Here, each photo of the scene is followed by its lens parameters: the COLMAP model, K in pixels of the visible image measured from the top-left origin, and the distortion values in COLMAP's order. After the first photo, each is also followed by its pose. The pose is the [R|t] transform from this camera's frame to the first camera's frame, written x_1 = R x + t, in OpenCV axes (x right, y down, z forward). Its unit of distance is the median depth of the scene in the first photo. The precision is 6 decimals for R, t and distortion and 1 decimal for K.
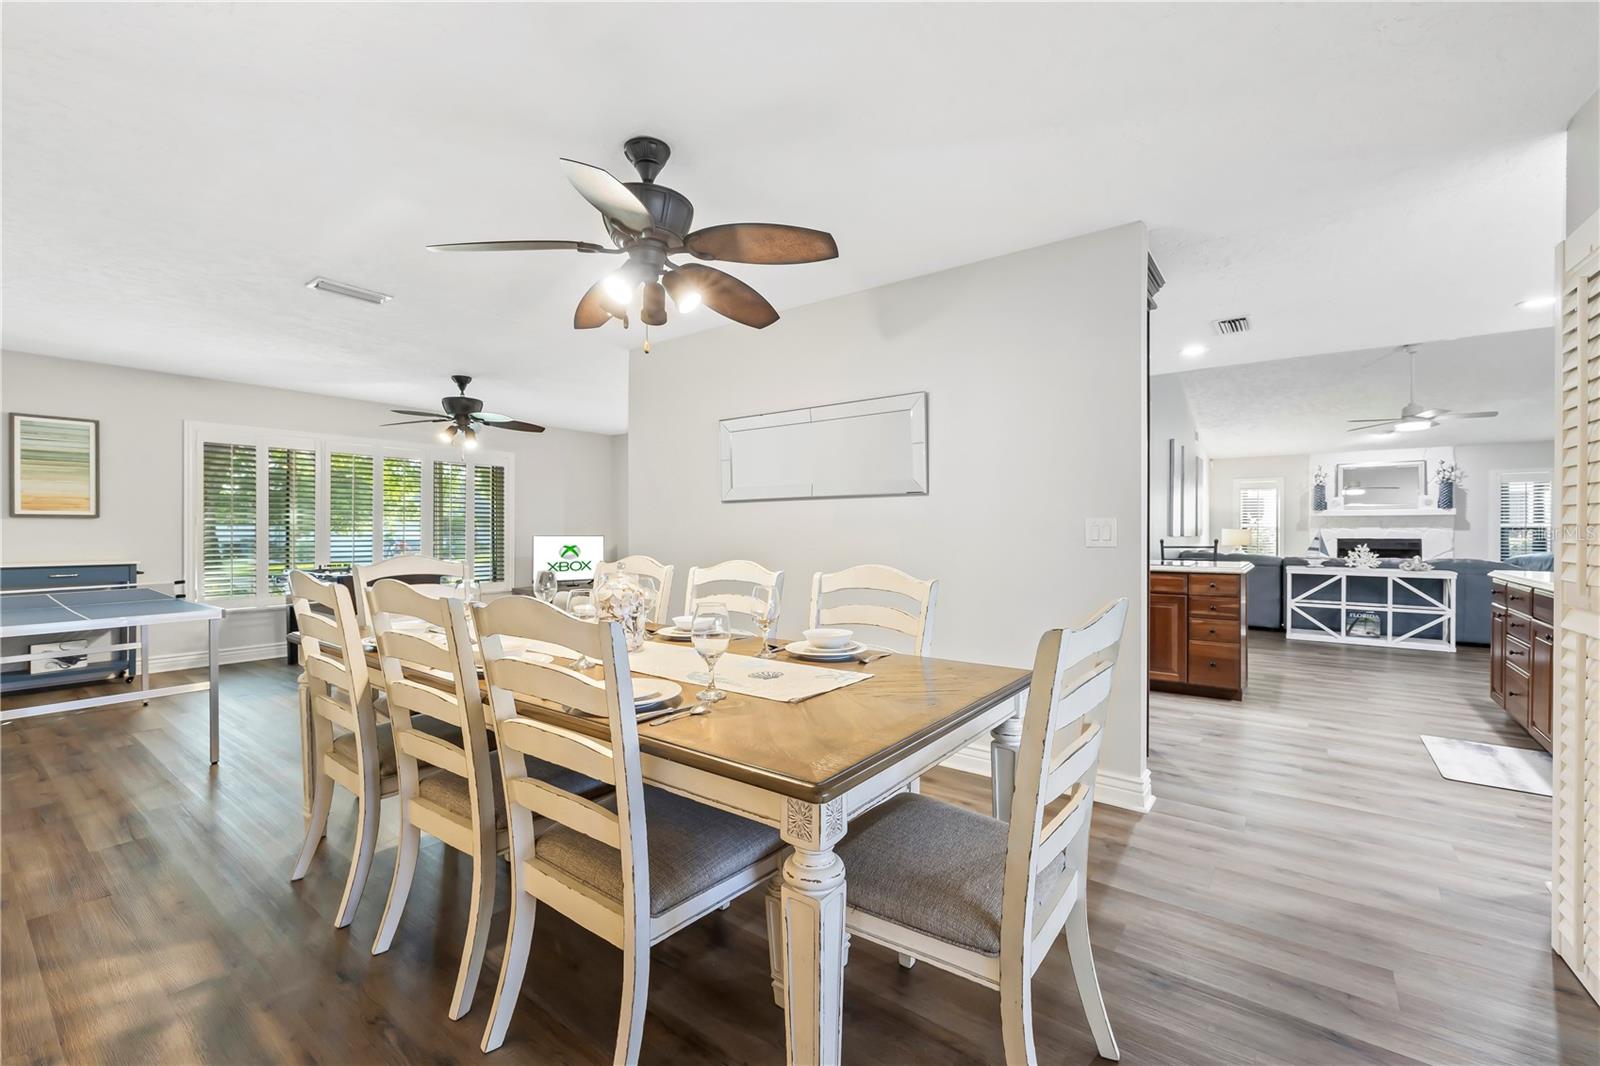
lens RADIAL K [[670.4, 0, 796.8], [0, 670.4, 536.7], [0, 0, 1]] dist [0.000520, -0.000136]
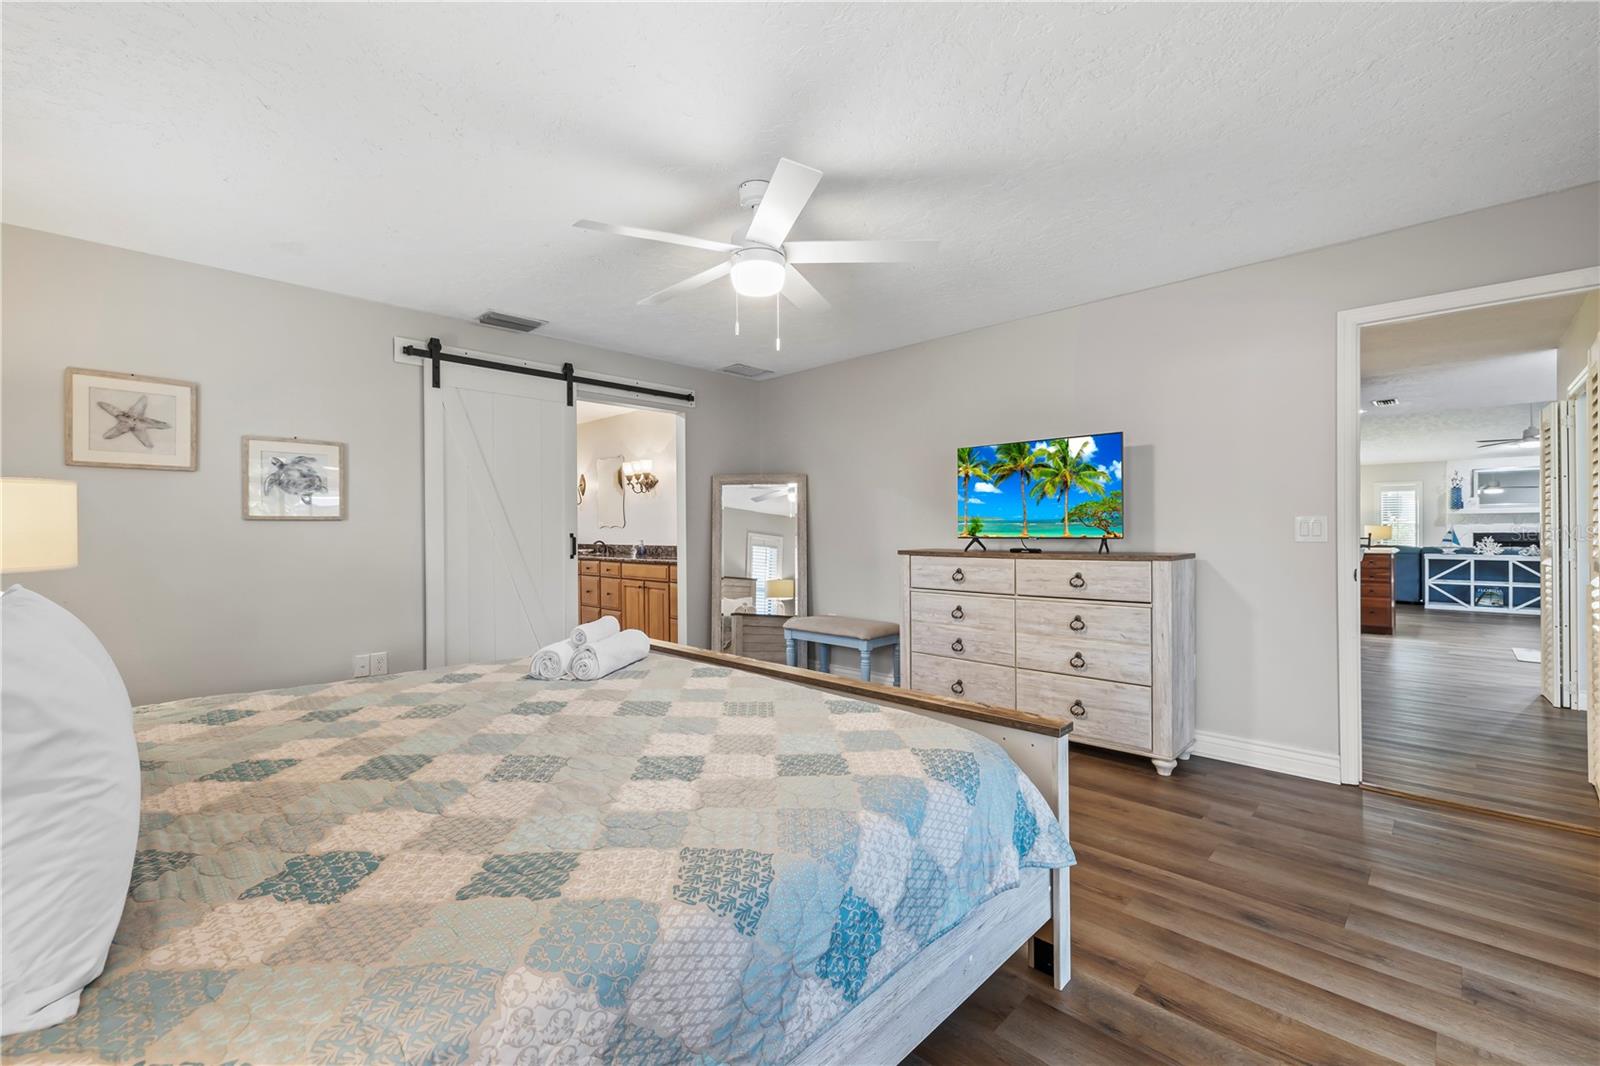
lens RADIAL K [[670.4, 0, 796.0], [0, 670.4, 531.7], [0, 0, 1]] dist [0.000520, -0.000136]
pose [[0.992210, -0.006088, -0.124429, -0.336530], [0.005296, 0.999964, -0.006696, 0.003321], [0.124465, 0.005985, 0.992206, -0.469772]]
